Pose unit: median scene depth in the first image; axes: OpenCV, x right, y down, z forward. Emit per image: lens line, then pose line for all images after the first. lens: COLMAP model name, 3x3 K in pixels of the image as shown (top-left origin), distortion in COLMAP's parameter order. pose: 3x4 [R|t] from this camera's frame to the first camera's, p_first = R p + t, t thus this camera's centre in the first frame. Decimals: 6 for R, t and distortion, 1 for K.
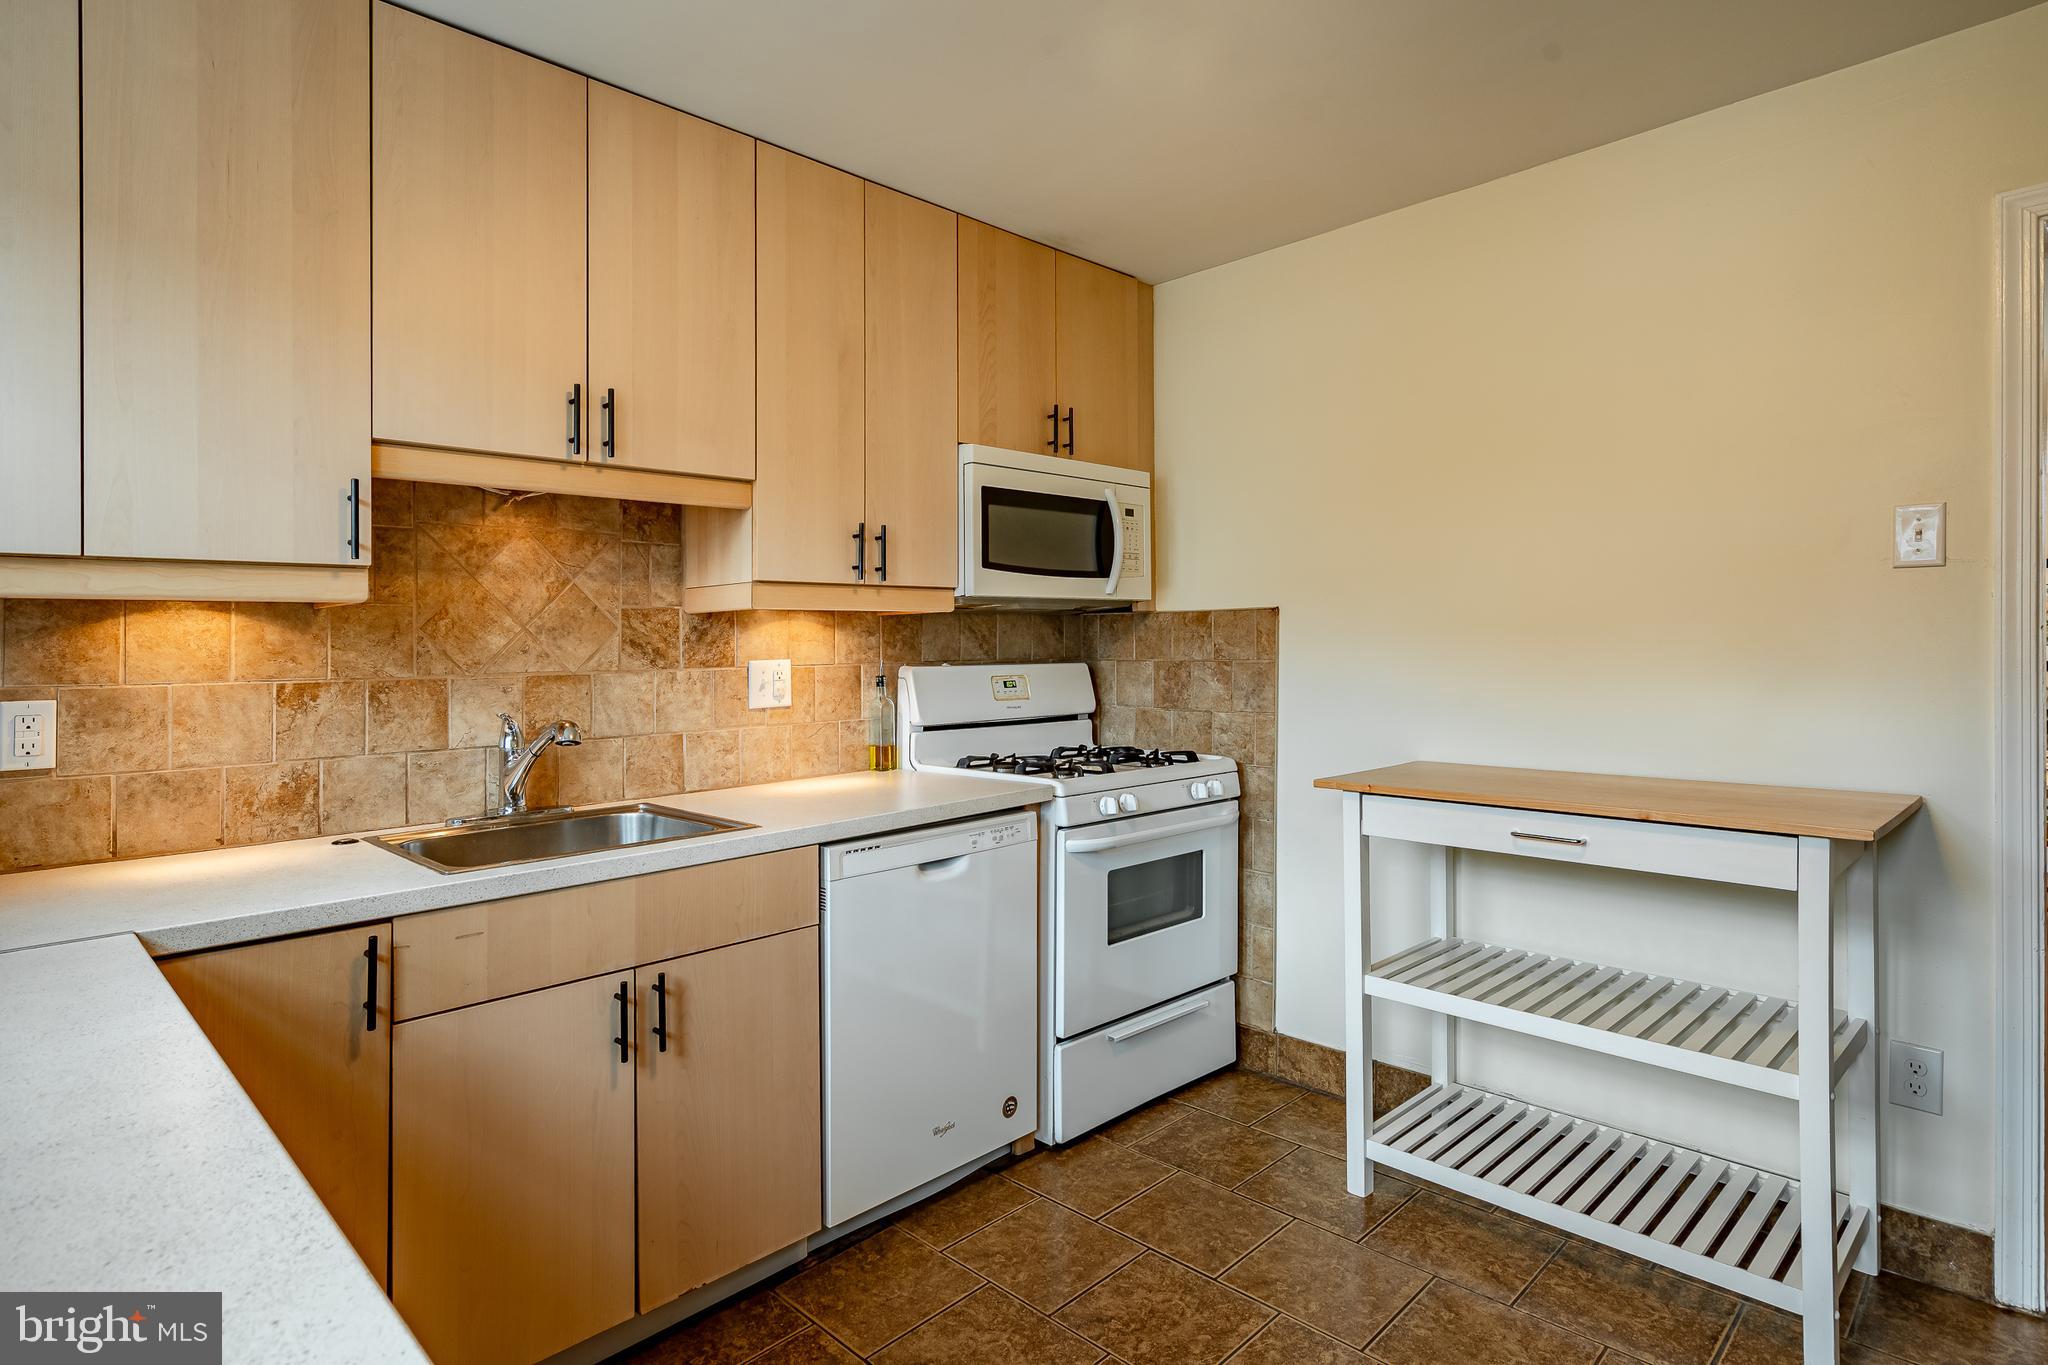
lens RADIAL K [[1044.2, 0, 1017.1], [0, 1044.2, 675.7], [0, 0, 1]] dist [0.012693, 0.000323]
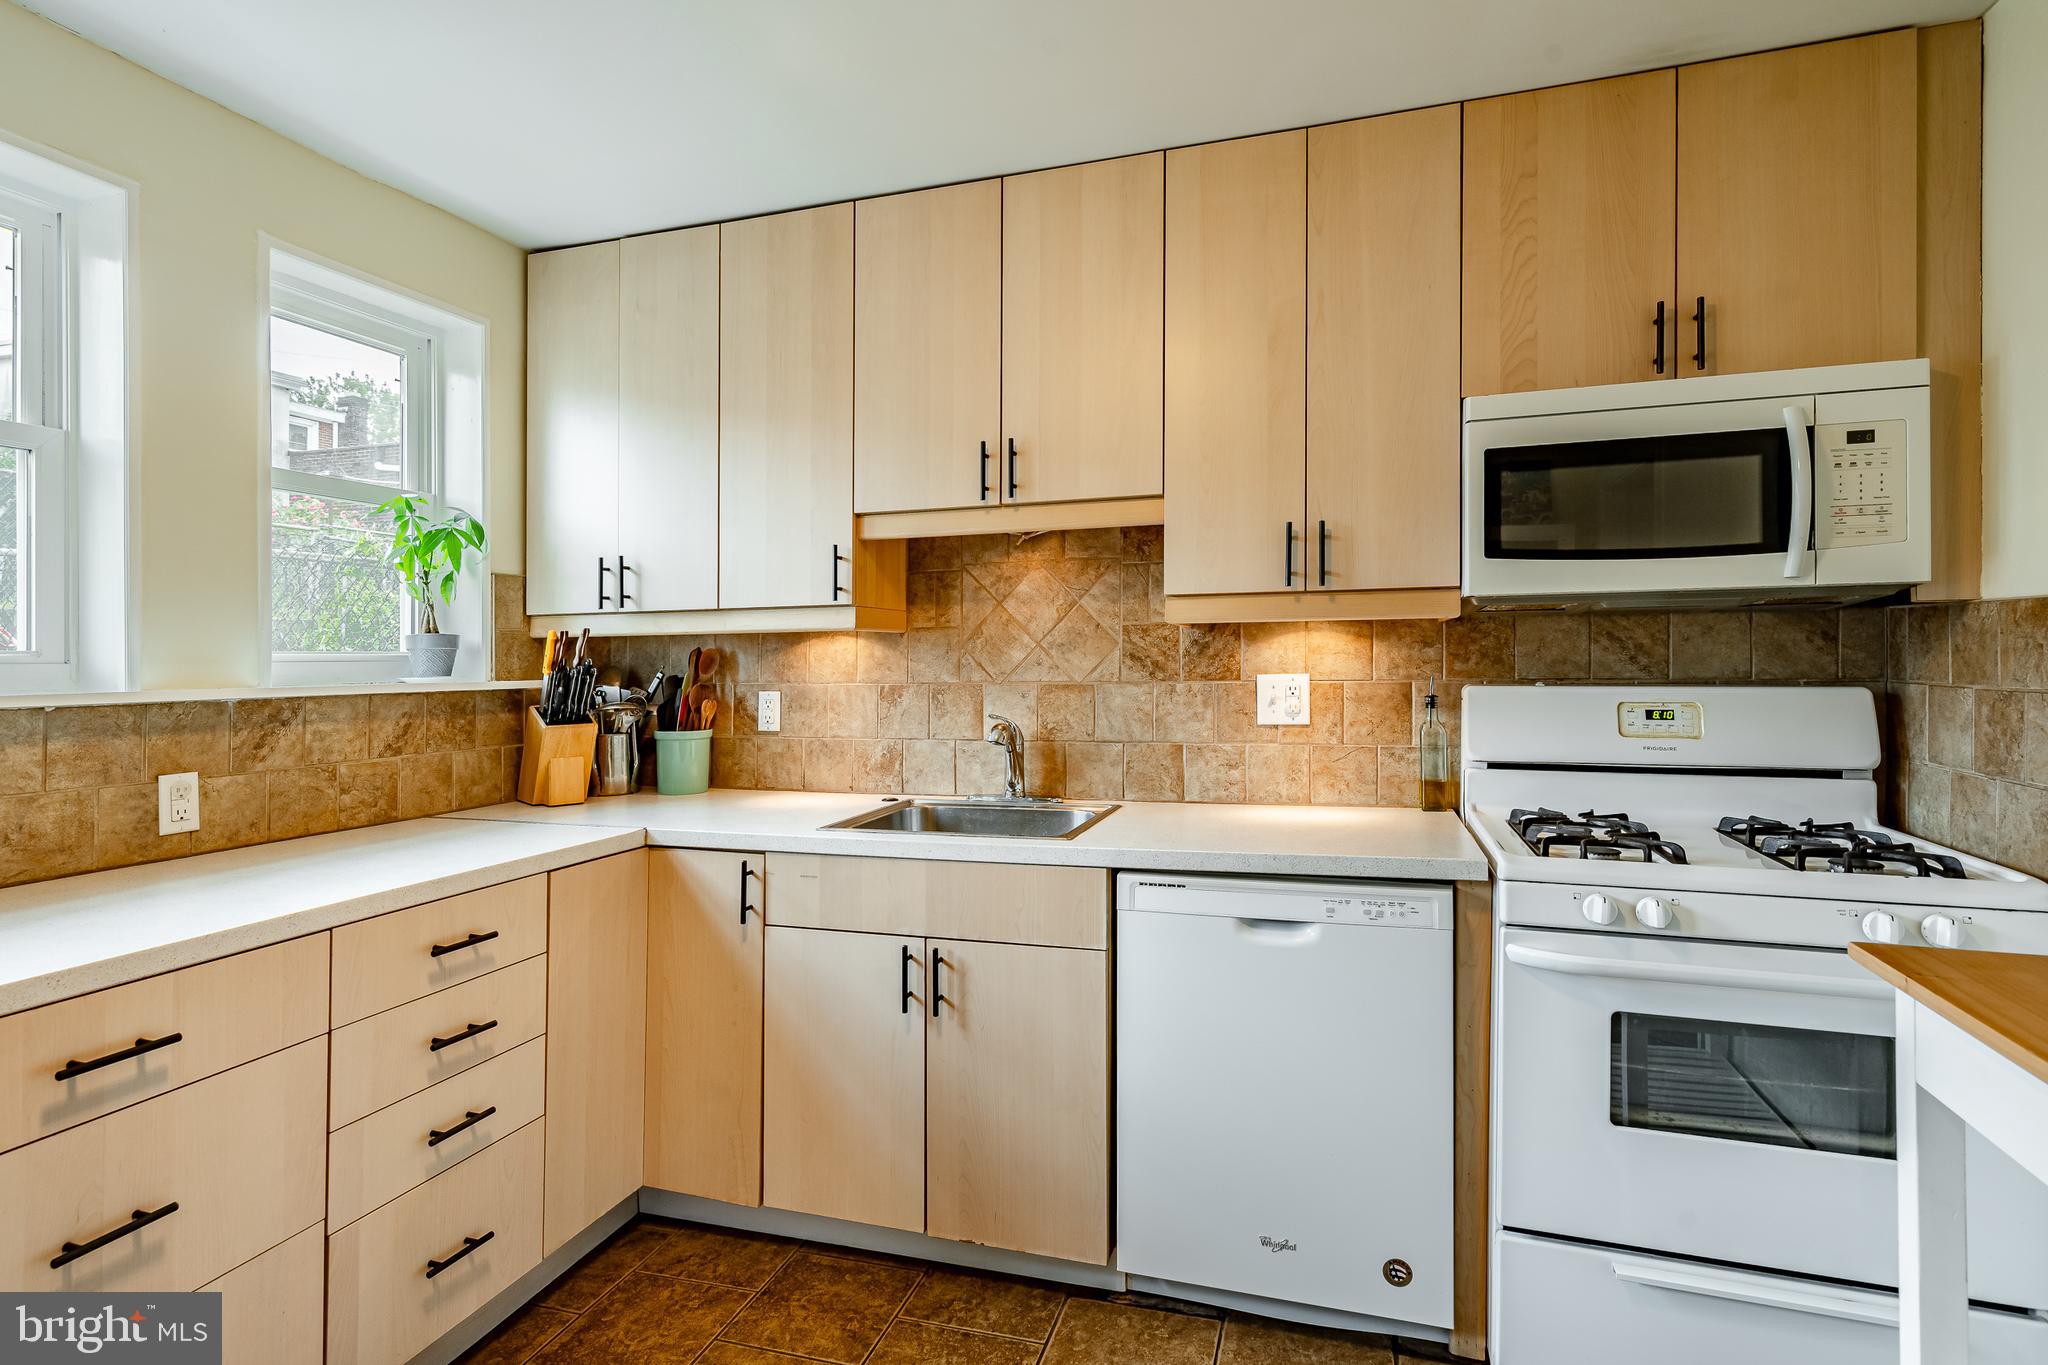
lens RADIAL K [[1013.2, 0, 1023.2], [0, 1013.2, 664.2], [0, 0, 1]] dist [0.004864, 0.000124]
pose [[0.481328, 0.014079, -0.876428, 0.481863], [-0.021190, 0.999766, 0.004423, -0.024750], [0.876284, 0.016443, 0.481514, 0.385657]]
